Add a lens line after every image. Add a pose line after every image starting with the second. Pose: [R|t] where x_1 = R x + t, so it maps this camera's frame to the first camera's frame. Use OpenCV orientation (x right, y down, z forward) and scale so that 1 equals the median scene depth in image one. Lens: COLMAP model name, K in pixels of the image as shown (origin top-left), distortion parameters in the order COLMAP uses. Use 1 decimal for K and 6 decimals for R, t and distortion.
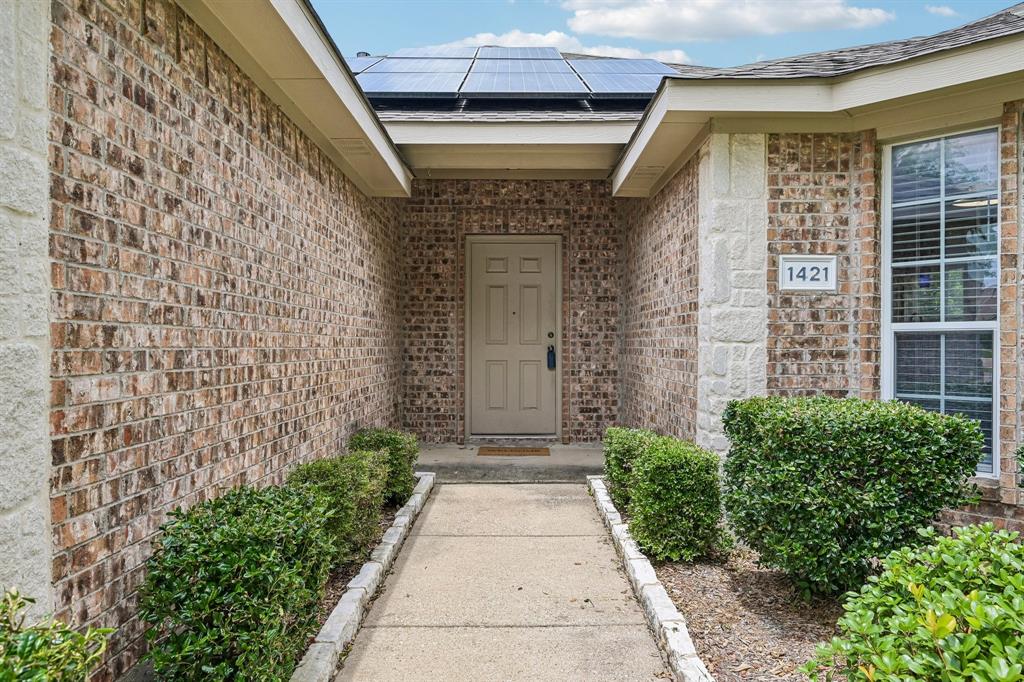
lens RADIAL K [[750.9, 0, 494.6], [0, 750.9, 345.5], [0, 0, 1]] dist [0.002398, 0.001455]
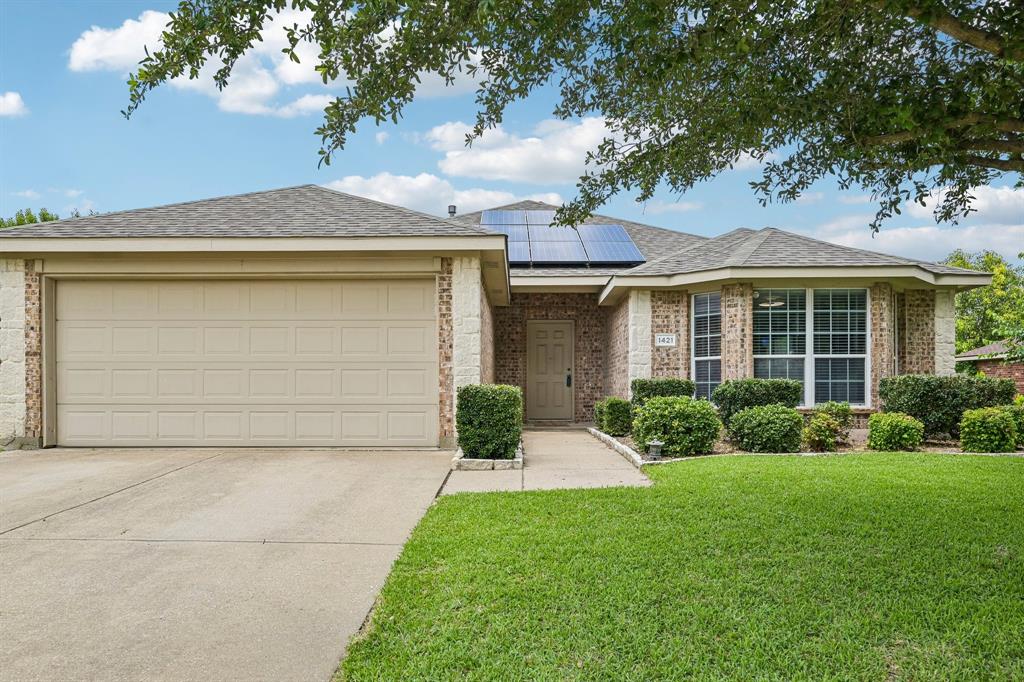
lens RADIAL K [[661.0, 0, 512.0], [0, 661.0, 400.0], [0, 0, 1]] dist [0.000142, -0.000449]
pose [[0.999924, -0.004397, 0.011548, -0.190355], [0.004357, 0.999984, 0.003534, 0.118638], [-0.011563, -0.003483, 0.999927, -1.481558]]
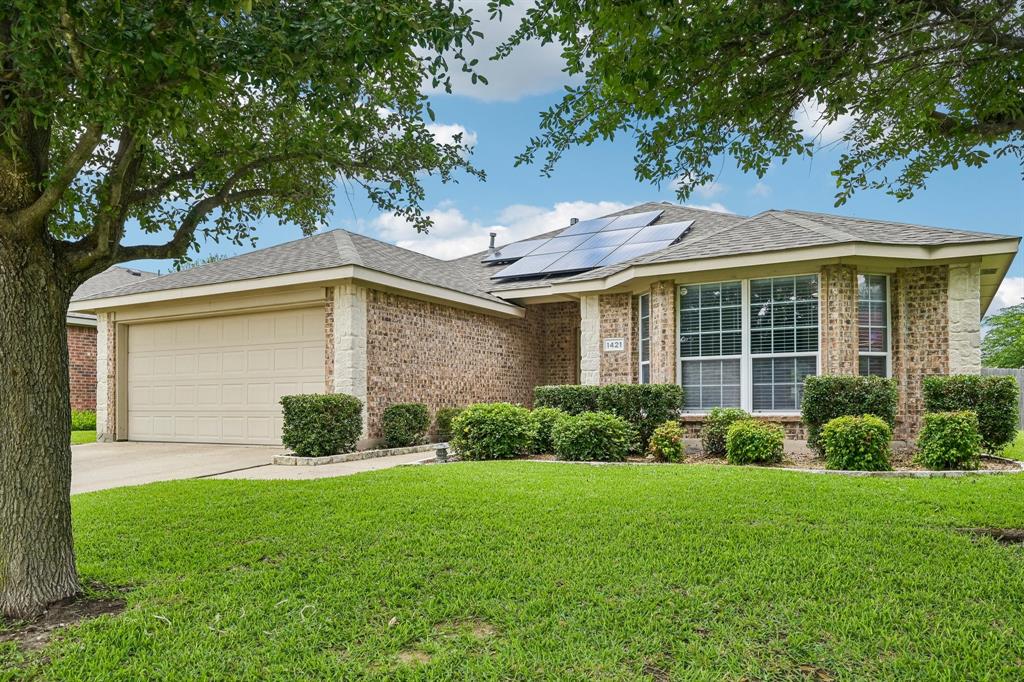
lens RADIAL K [[671.7, 0, 511.2], [0, 671.7, 402.6], [0, 0, 1]] dist [-0.000225, 0.000780]
pose [[0.896169, -0.010955, -0.443577, 1.162838], [0.007919, 0.999931, -0.008697, 0.132580], [0.443642, 0.004282, 0.896194, -1.352482]]
